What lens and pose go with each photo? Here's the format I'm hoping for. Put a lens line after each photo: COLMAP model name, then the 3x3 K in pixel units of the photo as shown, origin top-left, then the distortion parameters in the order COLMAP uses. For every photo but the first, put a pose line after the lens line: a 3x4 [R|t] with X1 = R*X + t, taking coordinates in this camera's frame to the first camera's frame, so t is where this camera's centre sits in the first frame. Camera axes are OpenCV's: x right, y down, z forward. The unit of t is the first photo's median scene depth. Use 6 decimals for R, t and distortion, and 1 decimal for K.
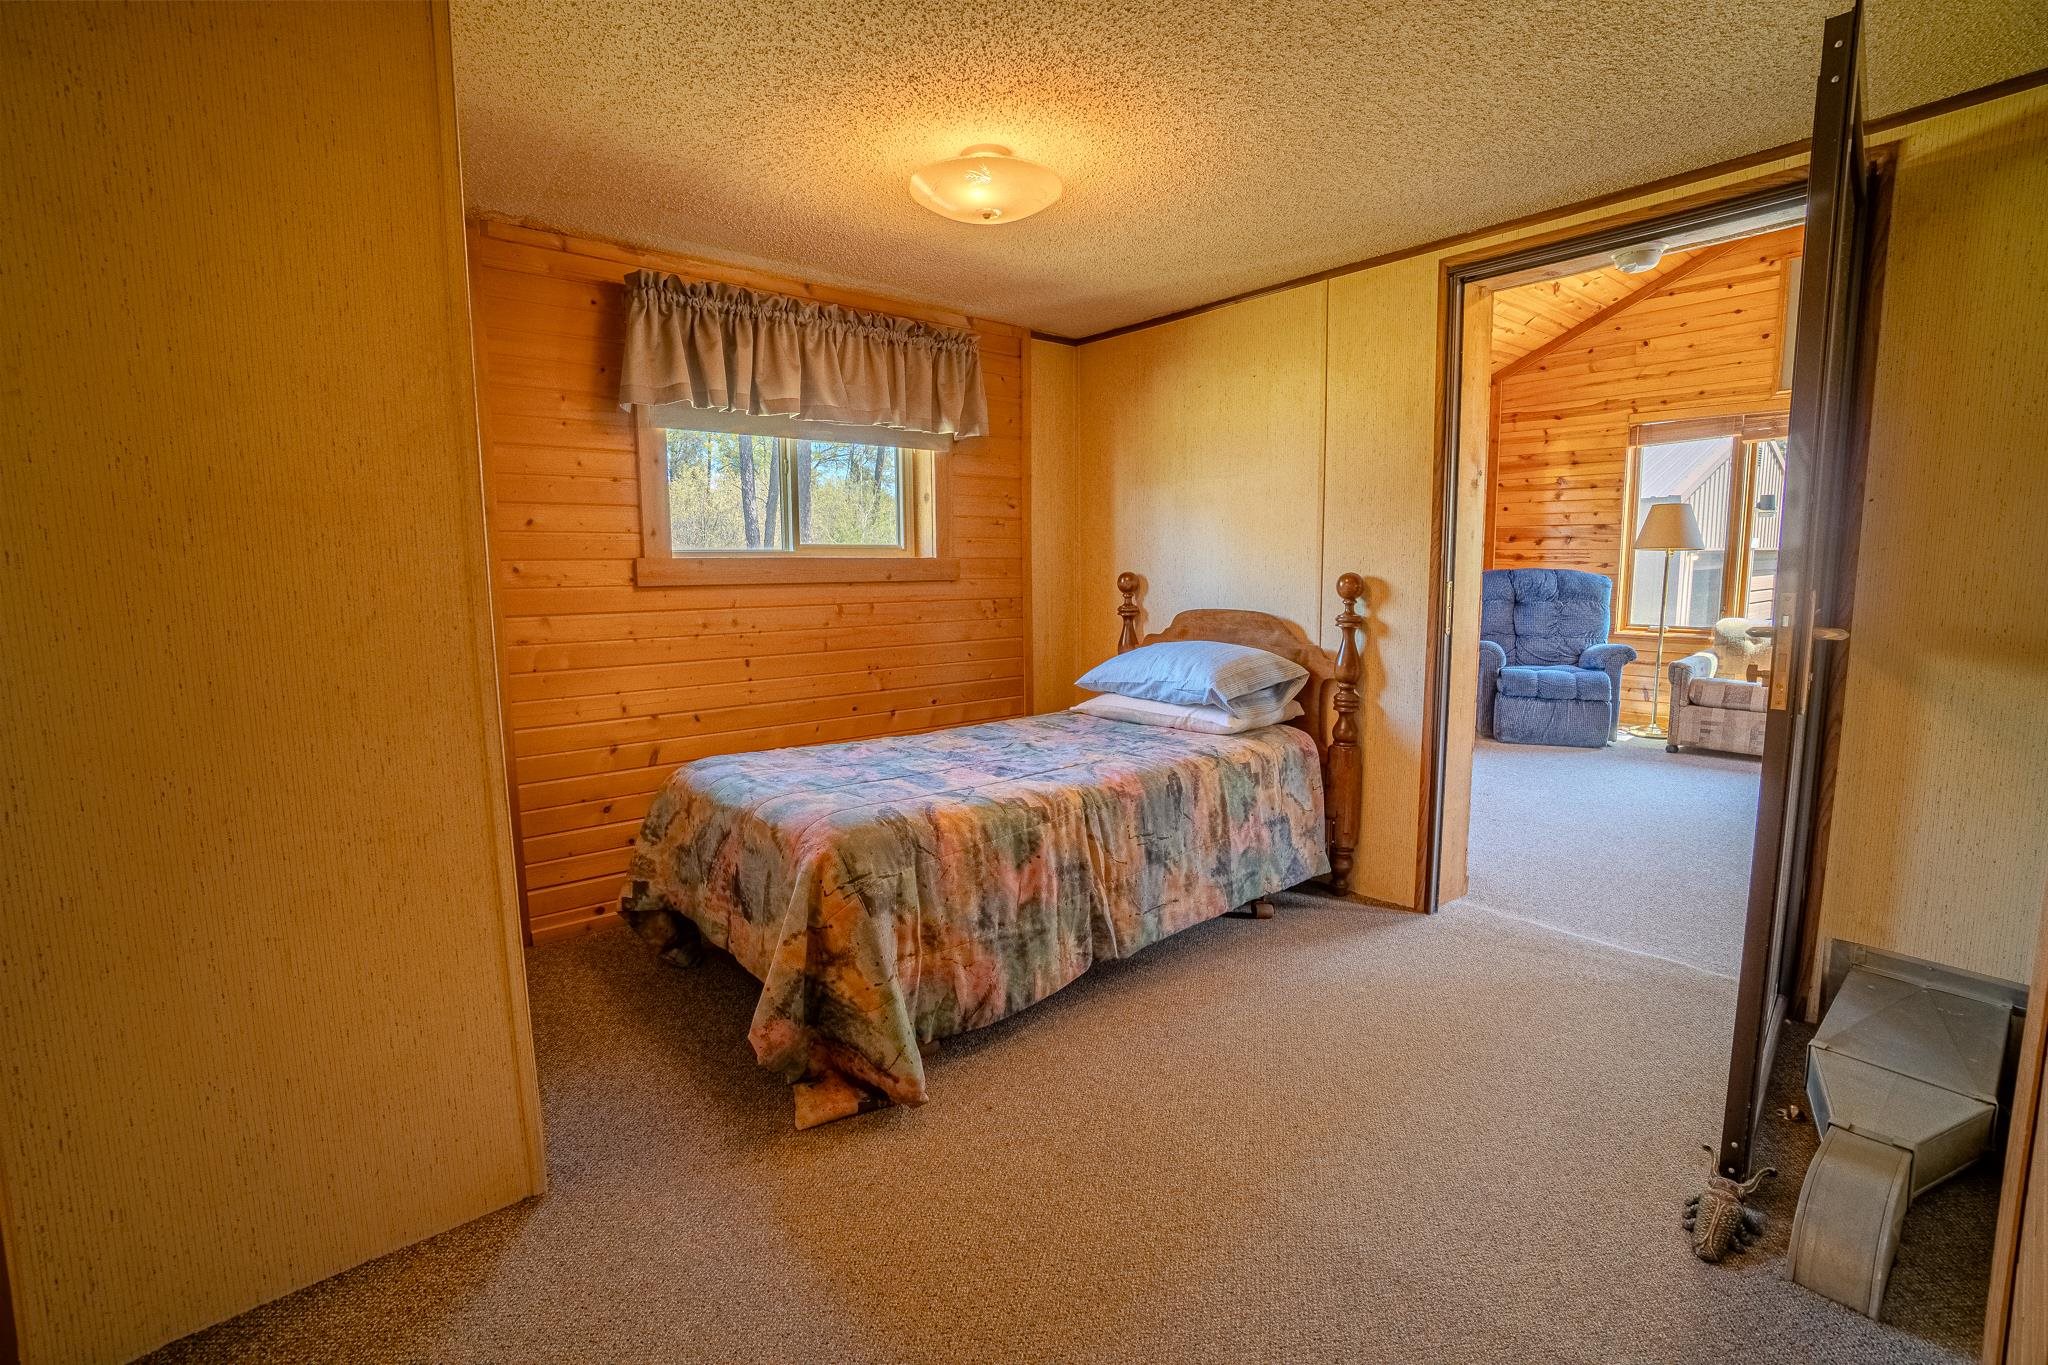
lens RADIAL K [[903.1, 0, 1015.9], [0, 903.1, 674.9], [0, 0, 1]] dist [-0.057250, 0.018748]
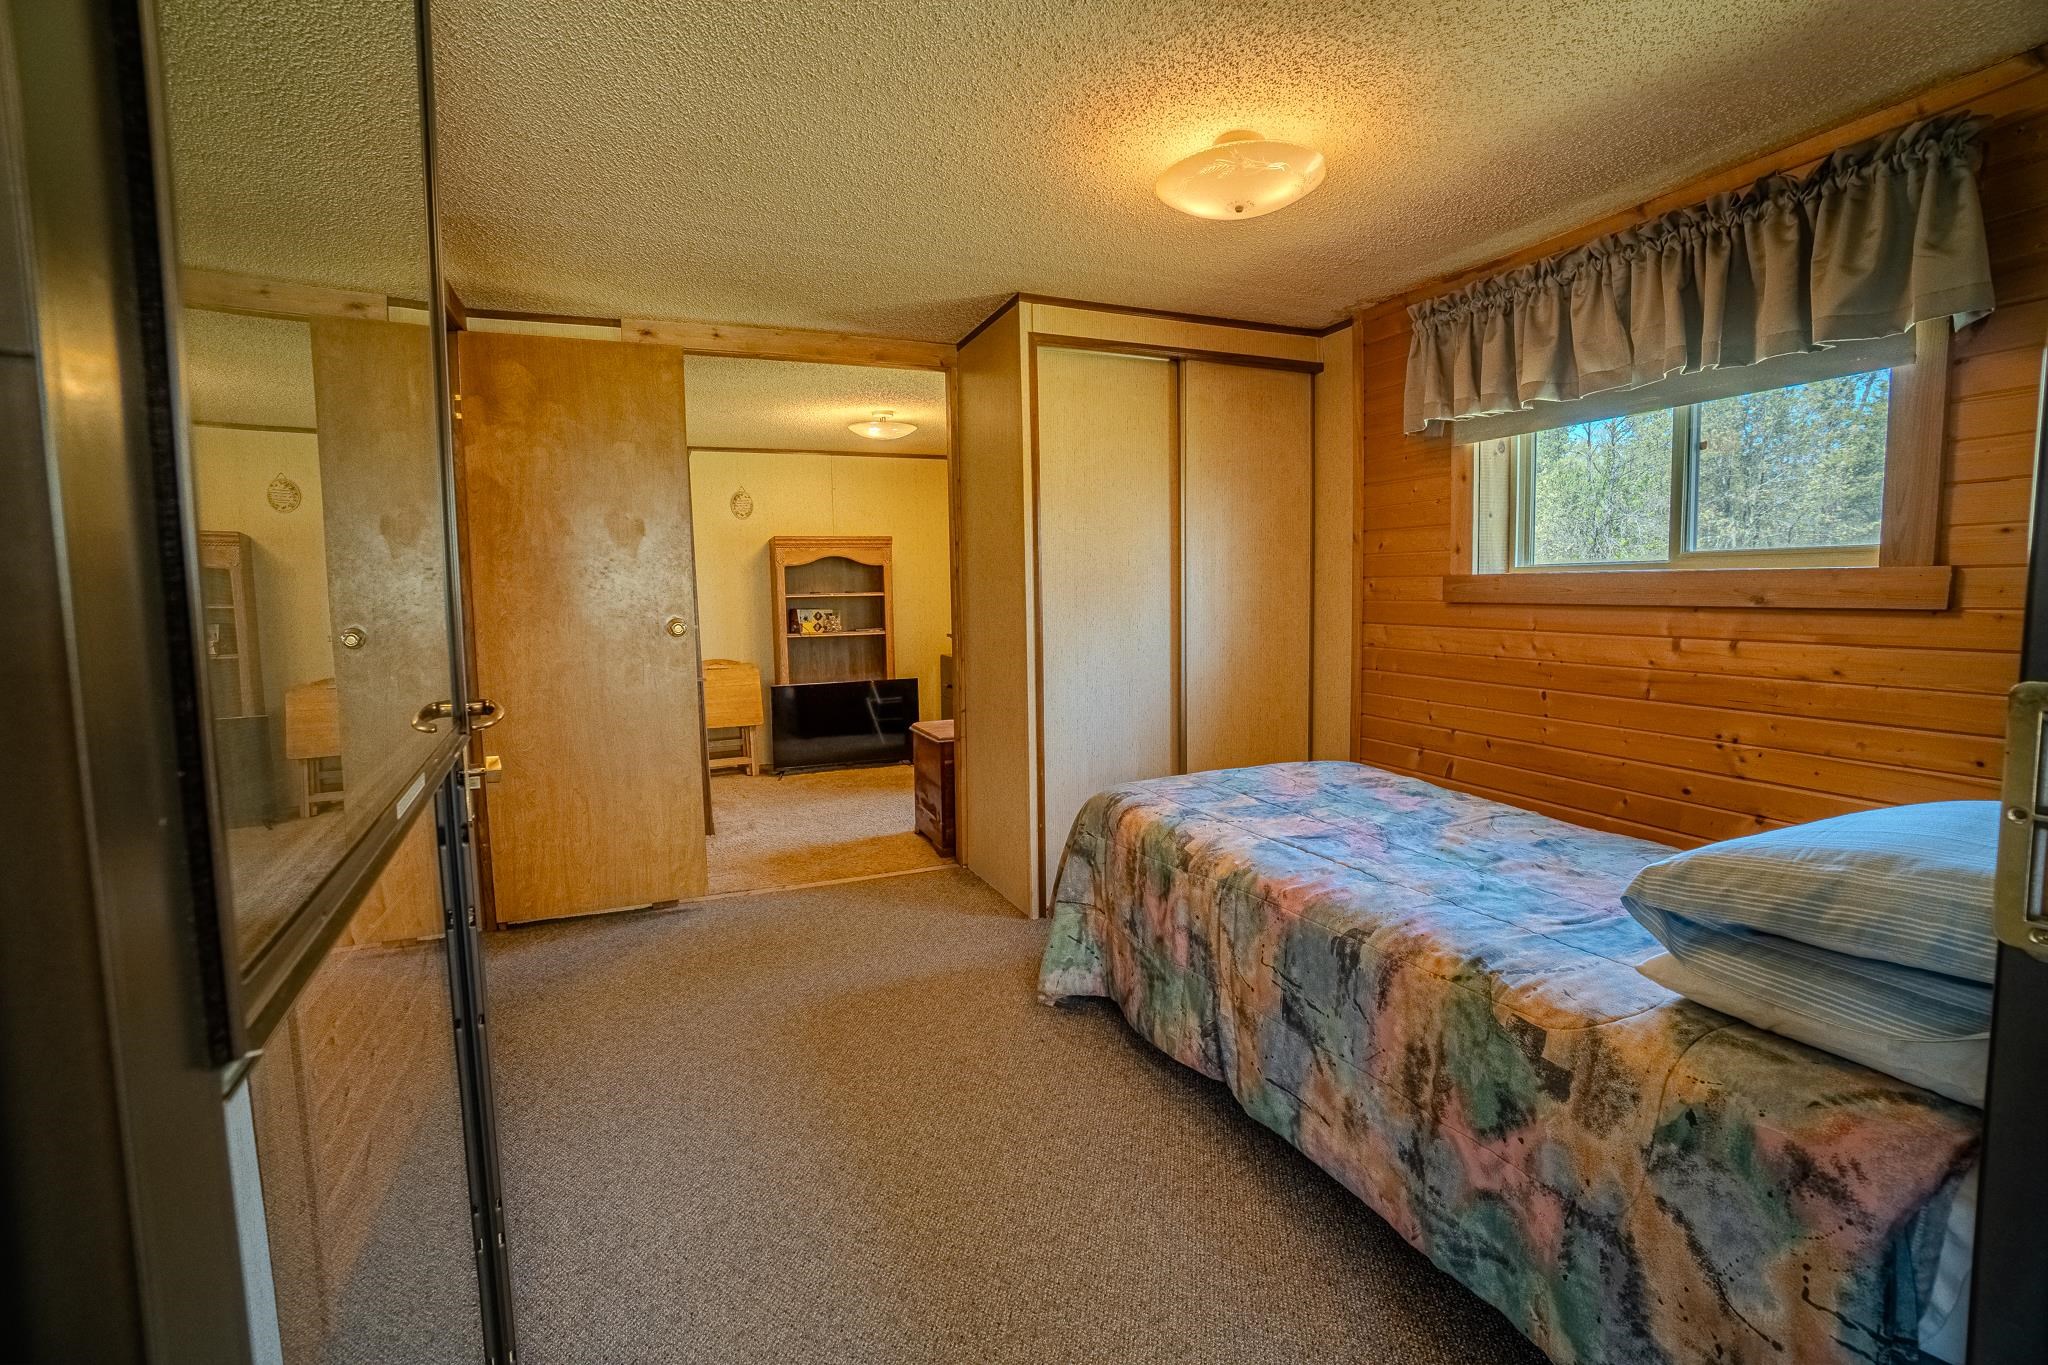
lens RADIAL K [[903.1, 0, 1028.4], [0, 903.1, 674.3], [0, 0, 1]] dist [-0.057250, 0.018748]
pose [[-0.291315, 0.103182, -0.951046, 0.771046], [-0.100151, 0.985413, 0.137588, -0.118622], [0.951370, 0.135330, -0.276732, 0.897847]]
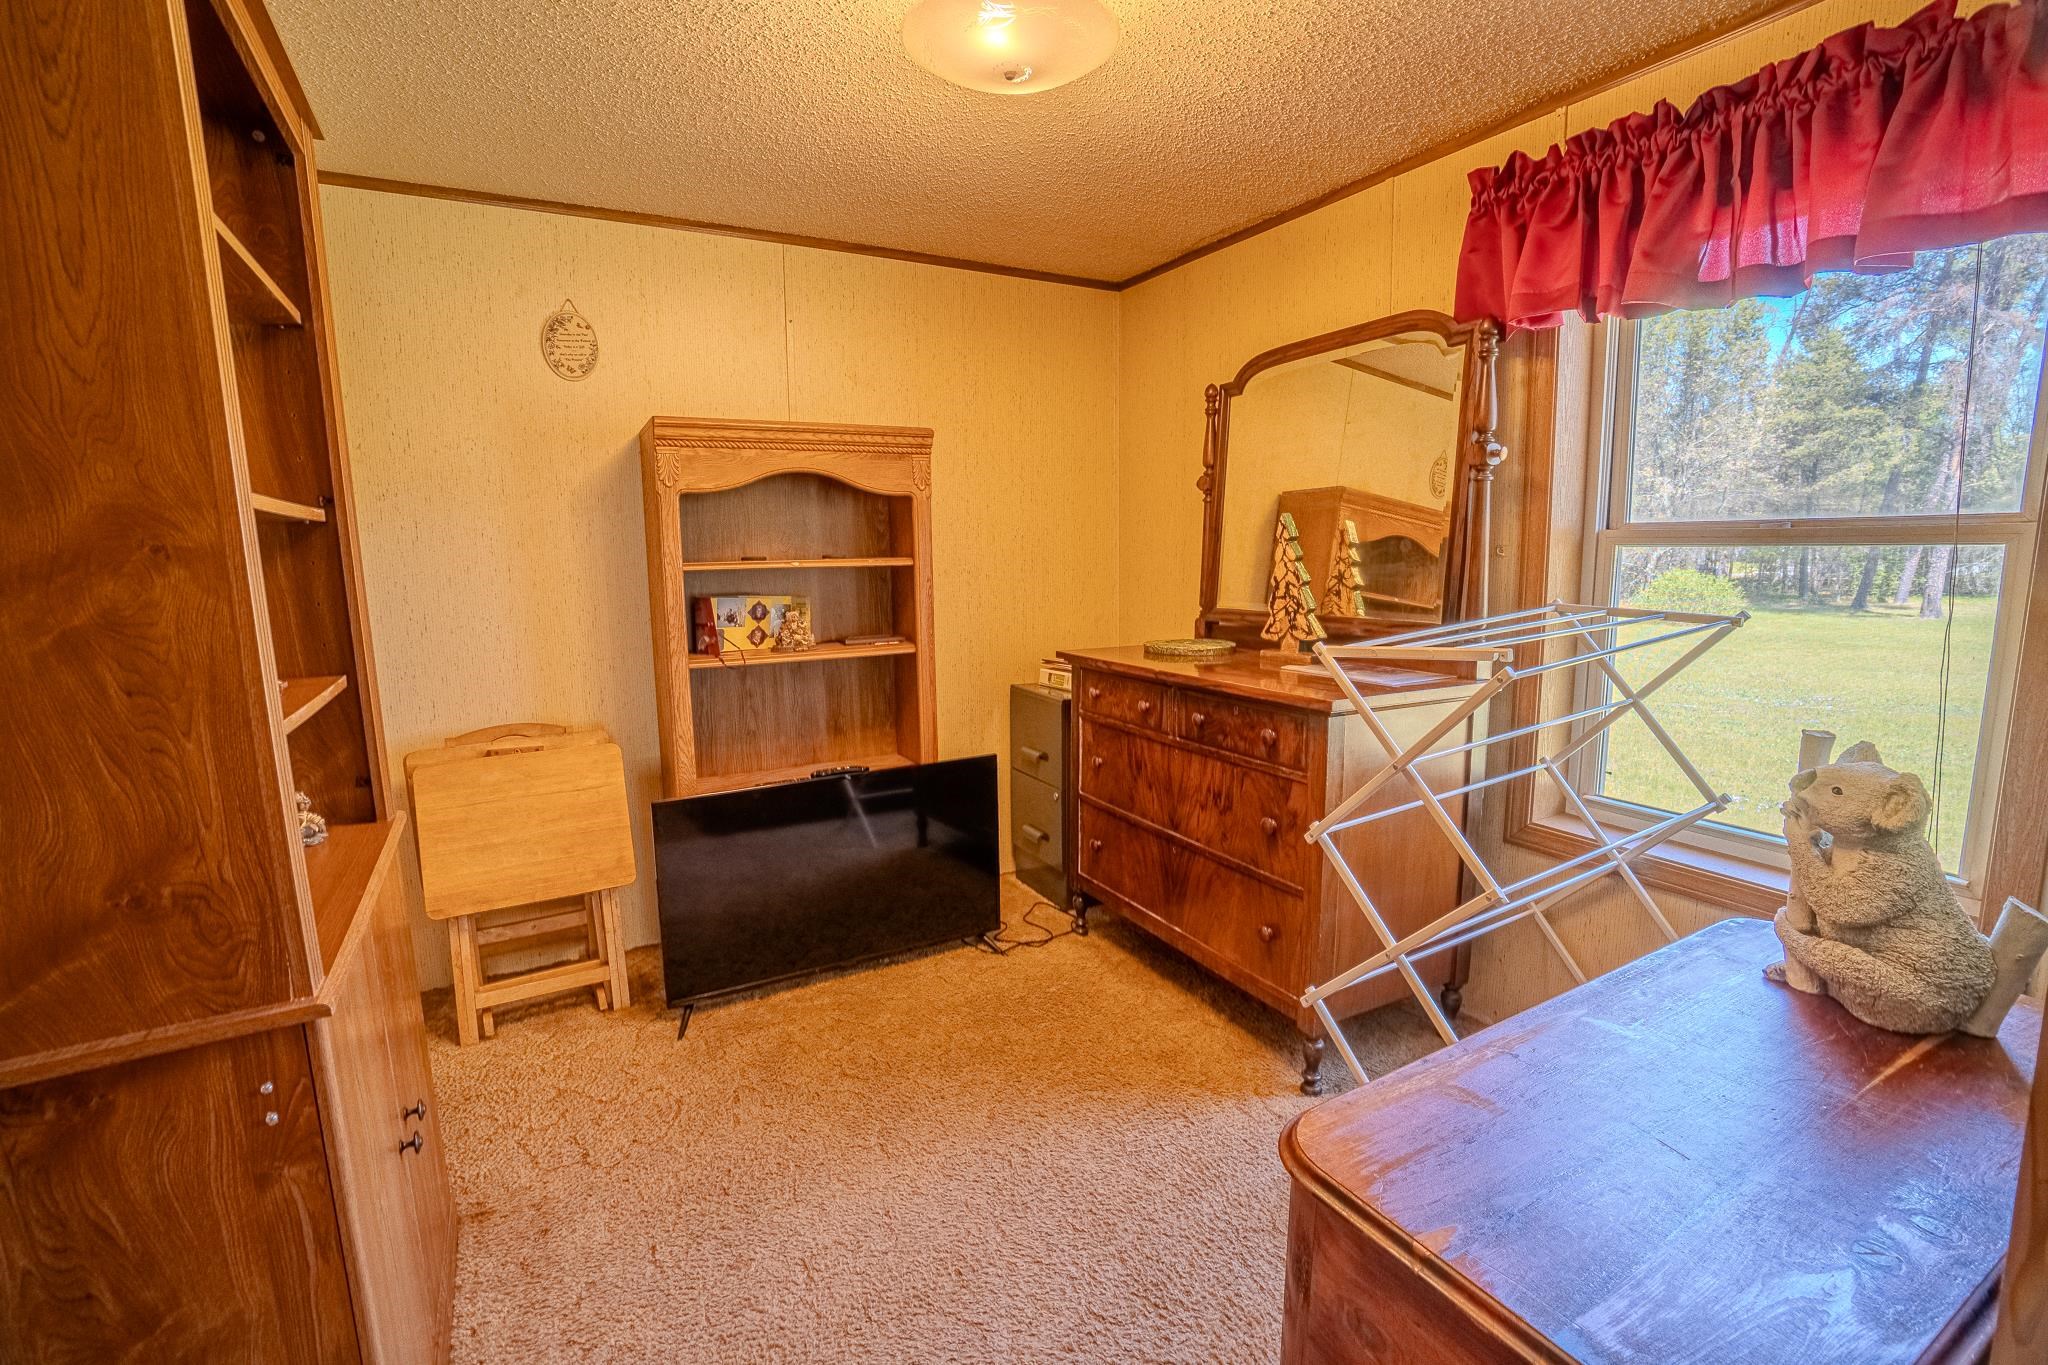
lens RADIAL K [[903.1, 0, 1007.5], [0, 903.1, 682.7], [0, 0, 1]] dist [-0.057250, 0.018748]
pose [[-0.192563, 0.164098, -0.967466, 0.699763], [-0.114739, 0.975390, 0.188279, -0.113484], [0.974553, 0.147262, -0.168996, 0.852160]]
